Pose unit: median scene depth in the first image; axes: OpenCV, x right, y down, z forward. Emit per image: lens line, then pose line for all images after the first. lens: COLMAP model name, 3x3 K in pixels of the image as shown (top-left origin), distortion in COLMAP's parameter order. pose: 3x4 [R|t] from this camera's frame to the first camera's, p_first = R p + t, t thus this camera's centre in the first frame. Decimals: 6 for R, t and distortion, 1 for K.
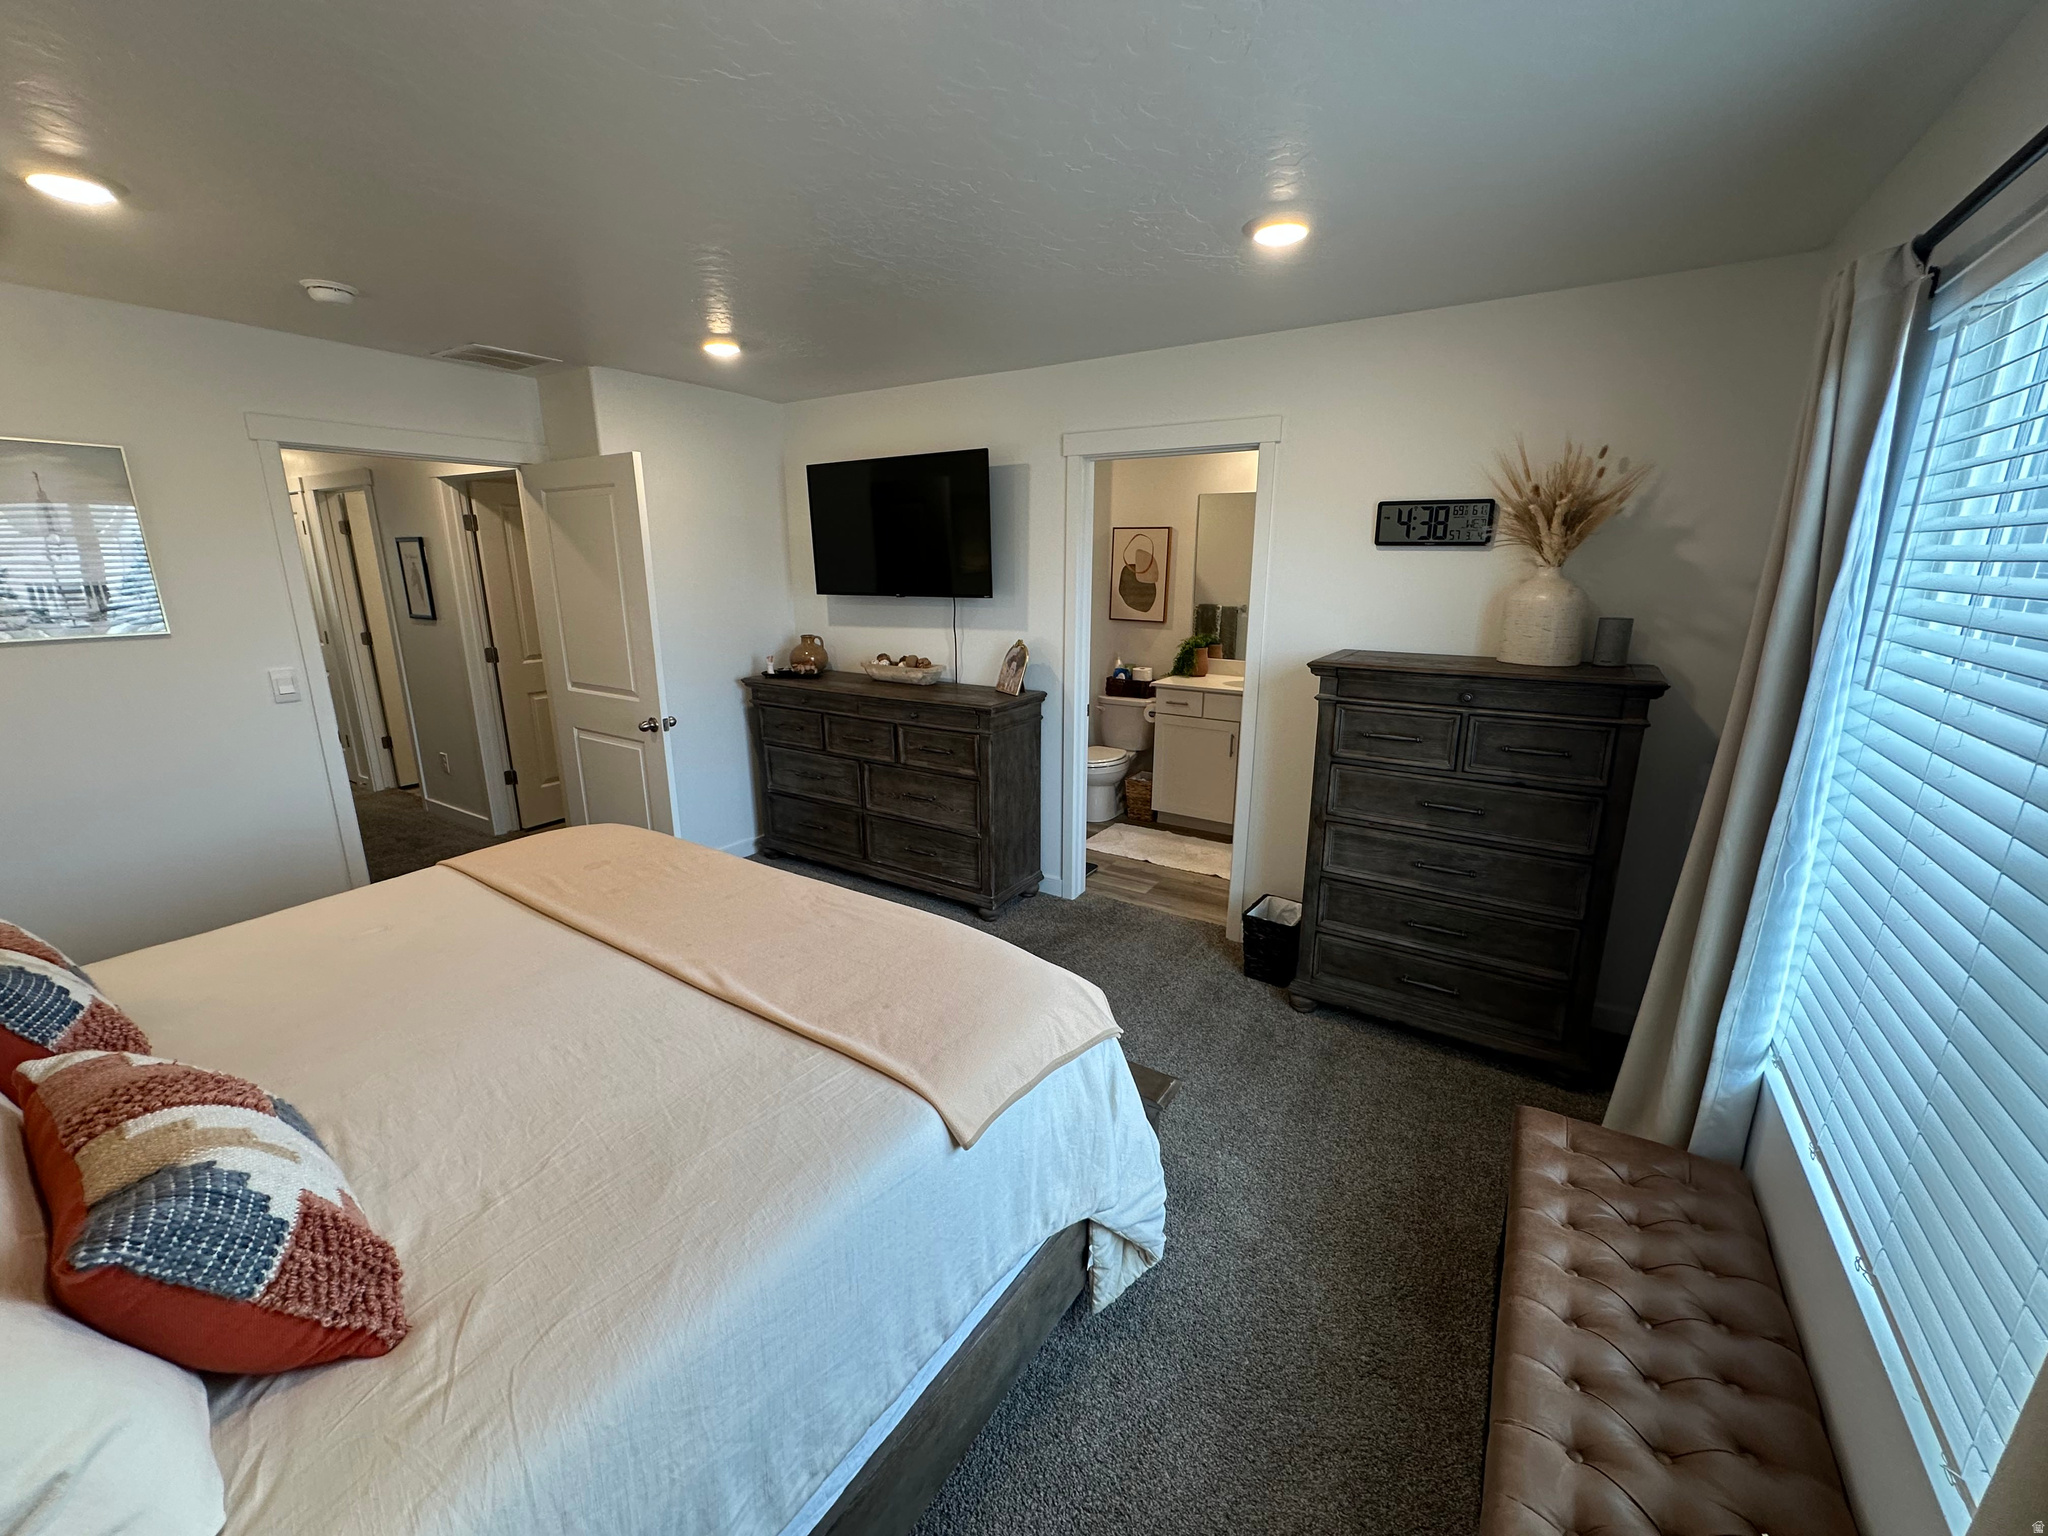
lens RADIAL K [[814.2, 0, 1026.0], [0, 814.2, 764.8], [0, 0, 1]] dist [-0.003394, 0.000341]
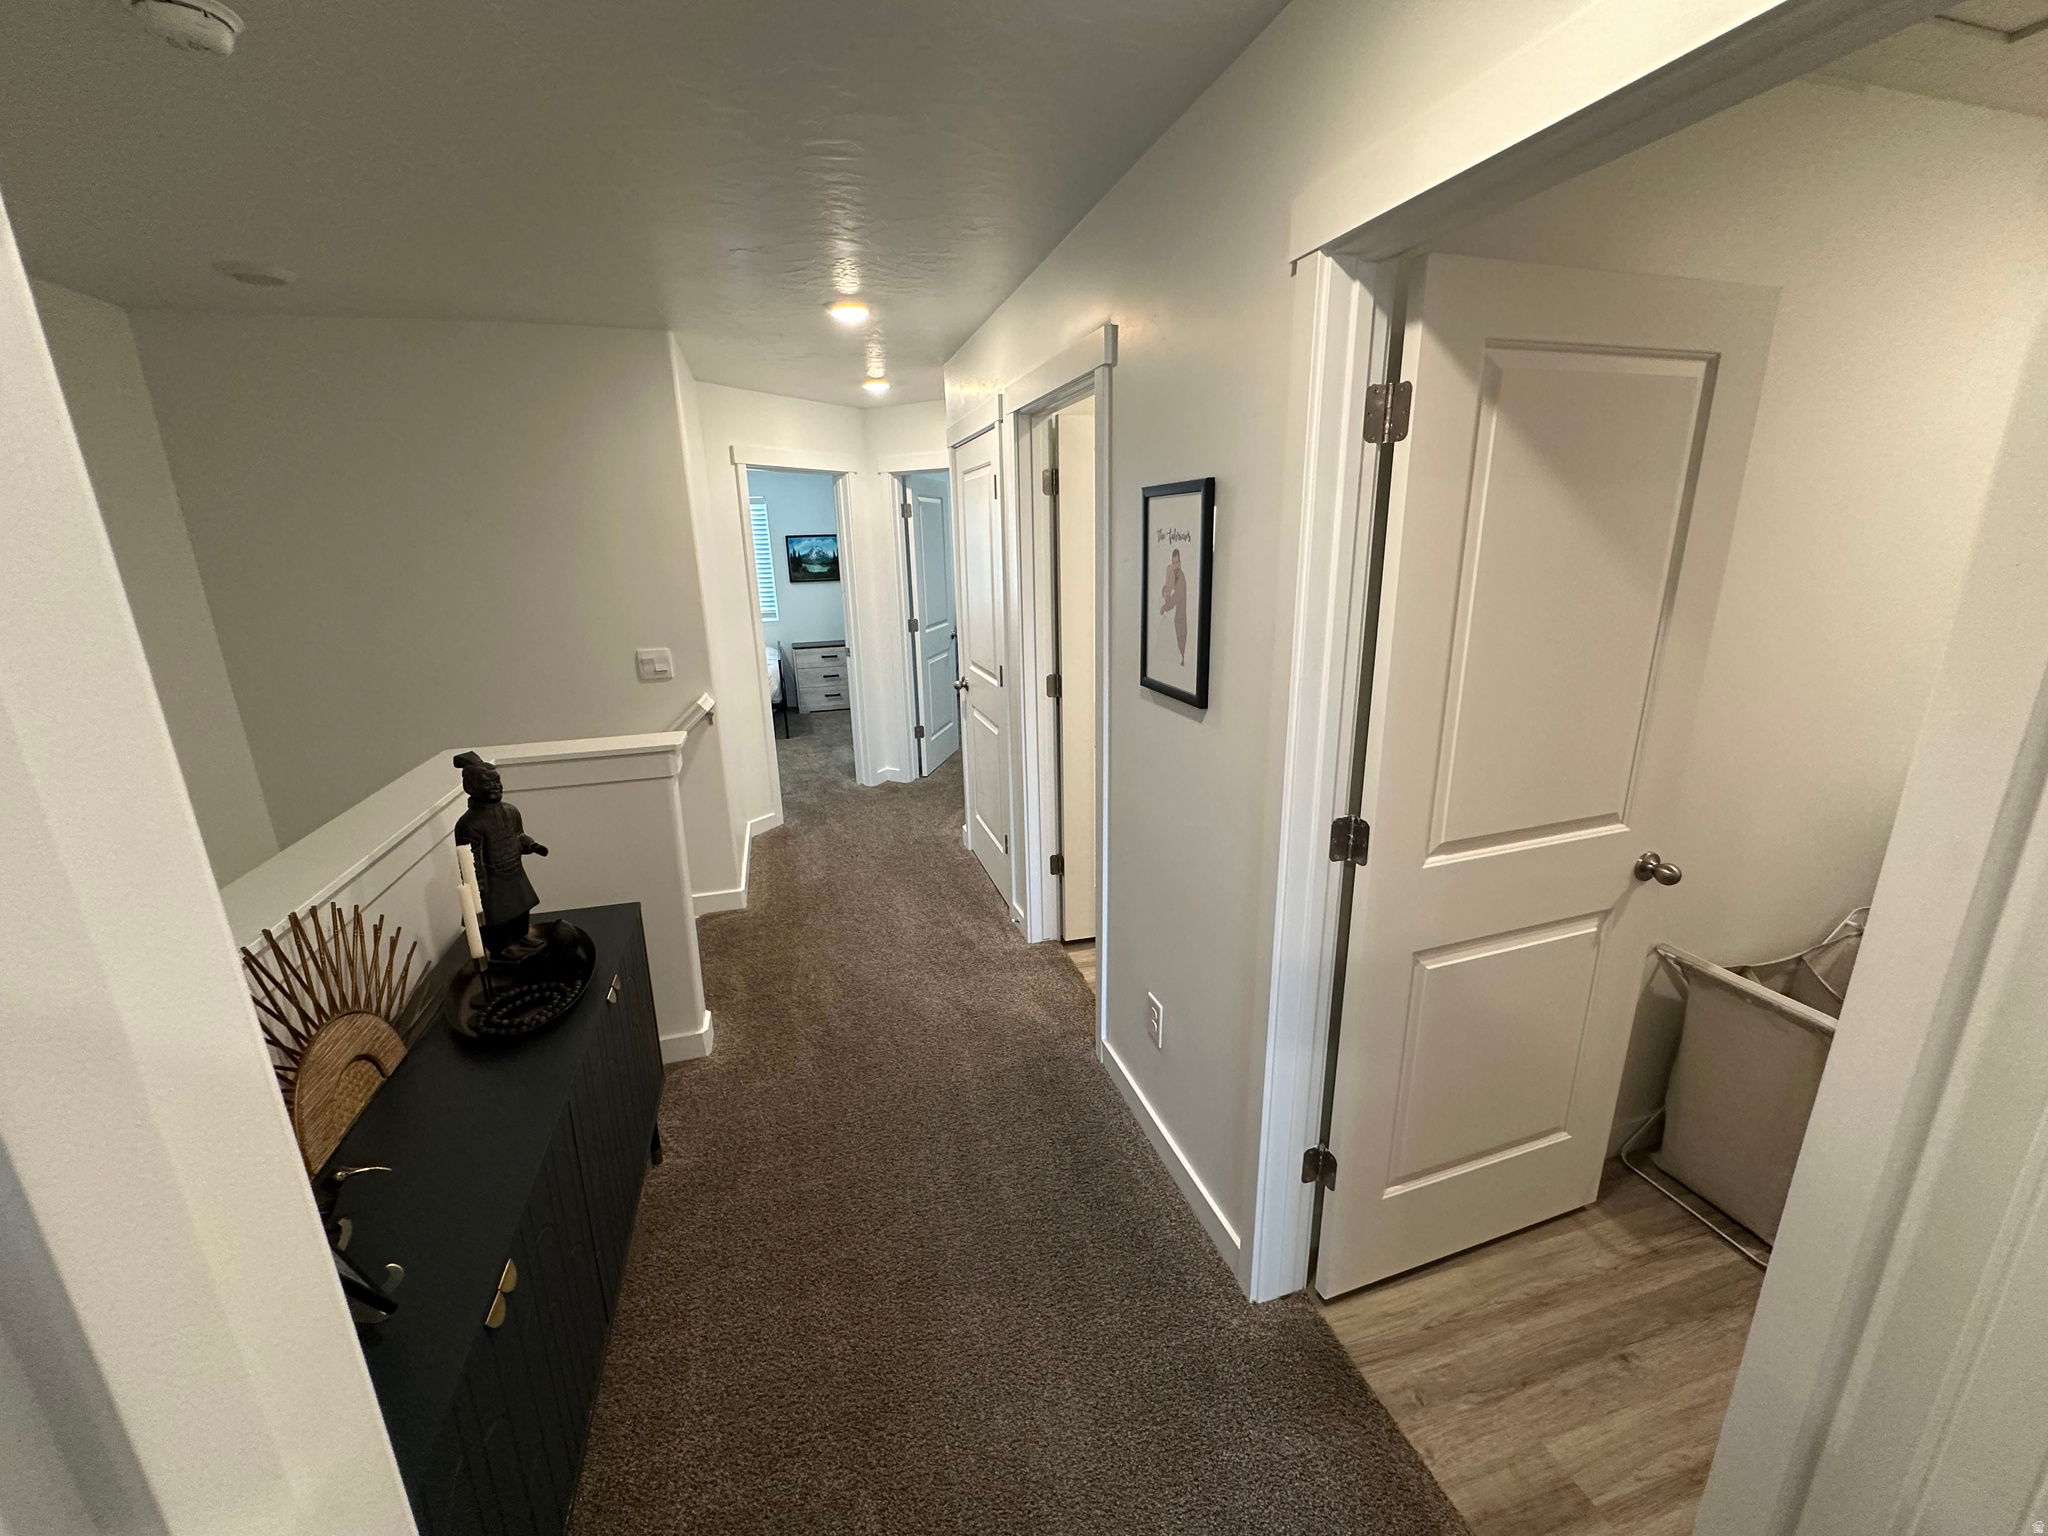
lens RADIAL K [[814.2, 0, 1026.0], [0, 814.2, 764.8], [0, 0, 1]] dist [-0.003394, 0.000341]
pose [[0.756178, 0.159218, -0.634700, -0.497003], [-0.136084, 0.987004, 0.085465, -0.156245], [0.640059, 0.021746, 0.768018, 0.601240]]
